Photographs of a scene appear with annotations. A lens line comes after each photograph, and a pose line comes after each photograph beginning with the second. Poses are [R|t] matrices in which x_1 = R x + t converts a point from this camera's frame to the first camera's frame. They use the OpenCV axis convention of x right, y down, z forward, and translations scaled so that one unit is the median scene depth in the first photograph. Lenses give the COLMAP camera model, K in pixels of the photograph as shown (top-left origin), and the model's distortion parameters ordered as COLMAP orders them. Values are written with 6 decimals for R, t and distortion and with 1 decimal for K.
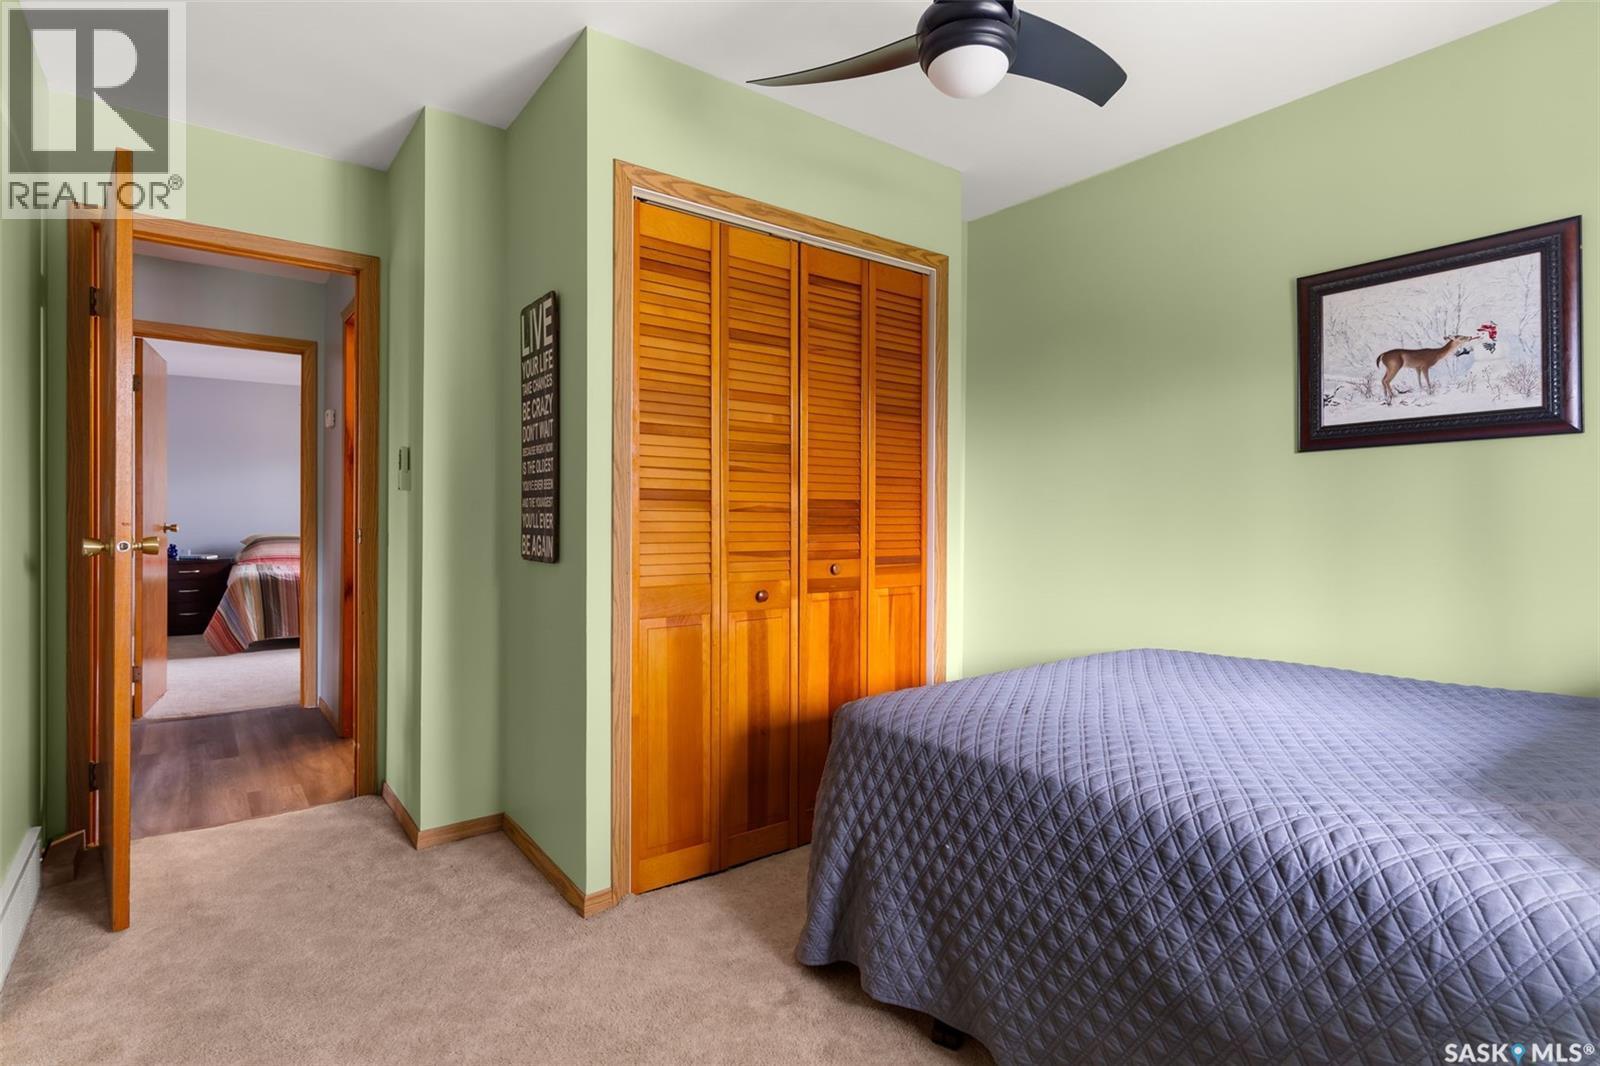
lens RADIAL K [[789.4, 0, 804.0], [0, 789.4, 518.7], [0, 0, 1]] dist [0.001200, 0.000077]
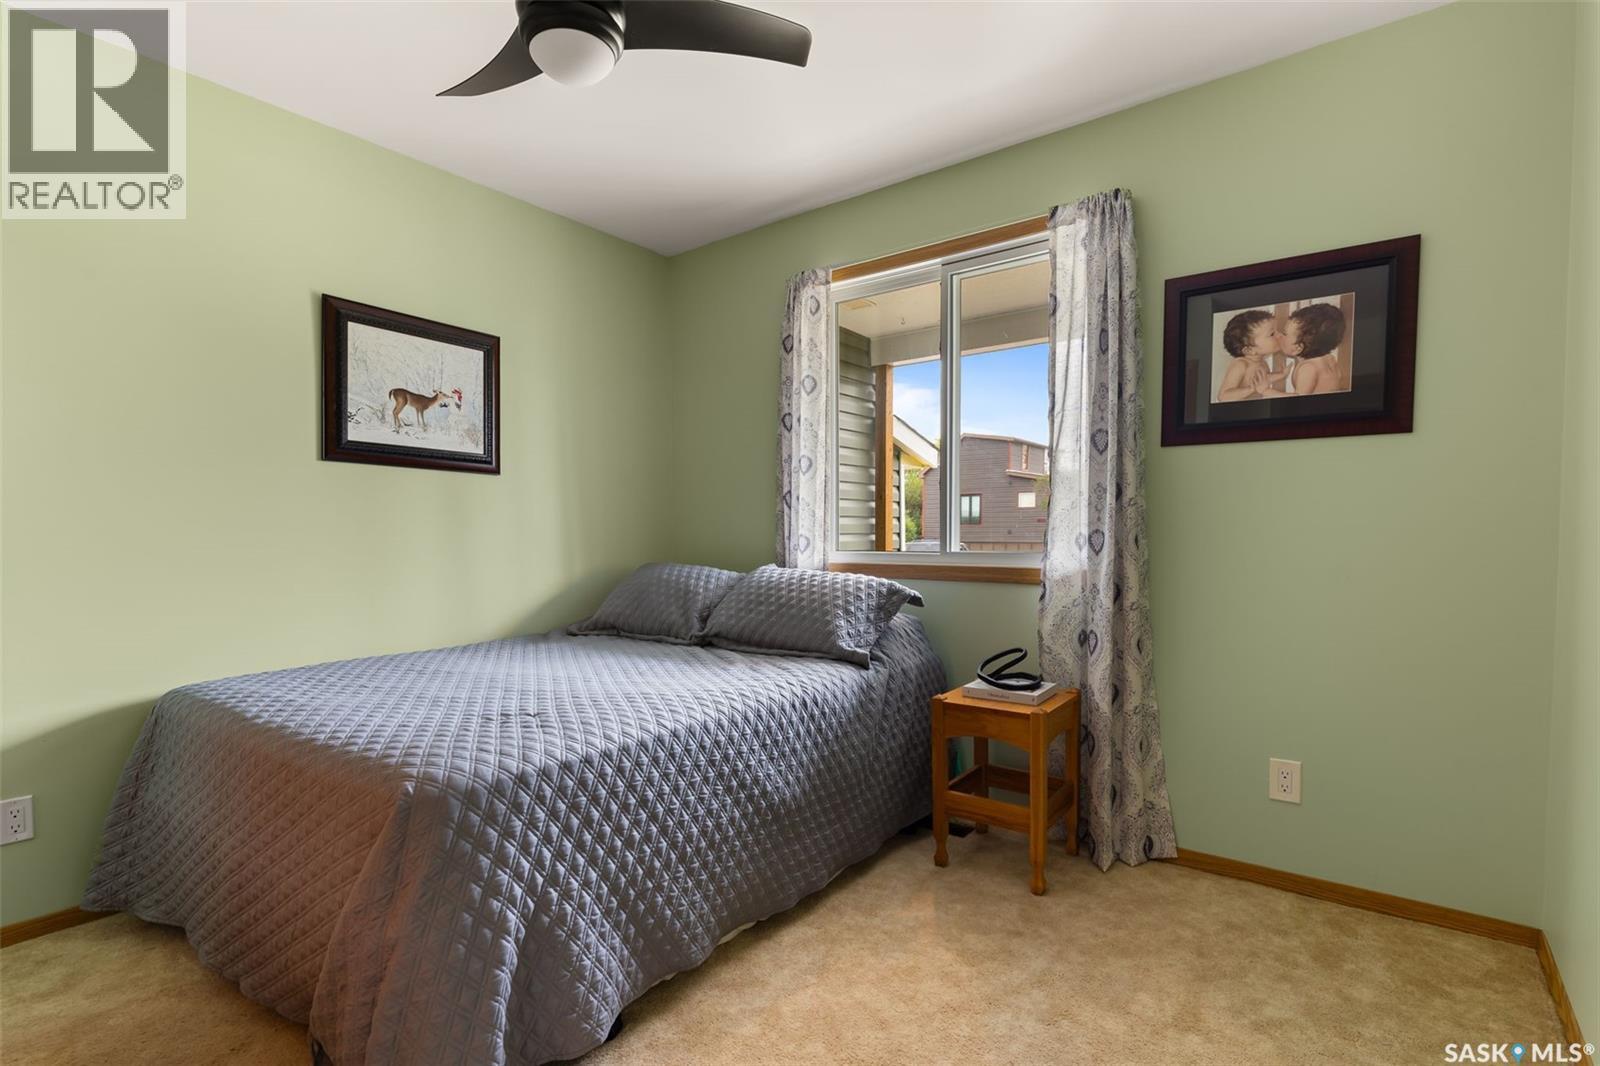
lens RADIAL K [[746.4, 0, 801.9], [0, 746.4, 553.9], [0, 0, 1]] dist [0.000648, 0.000025]
pose [[-0.280356, -0.019610, 0.959696, -0.588780], [-0.013725, 0.999771, 0.016419, 0.017897], [-0.959798, -0.008569, -0.280561, 0.764369]]
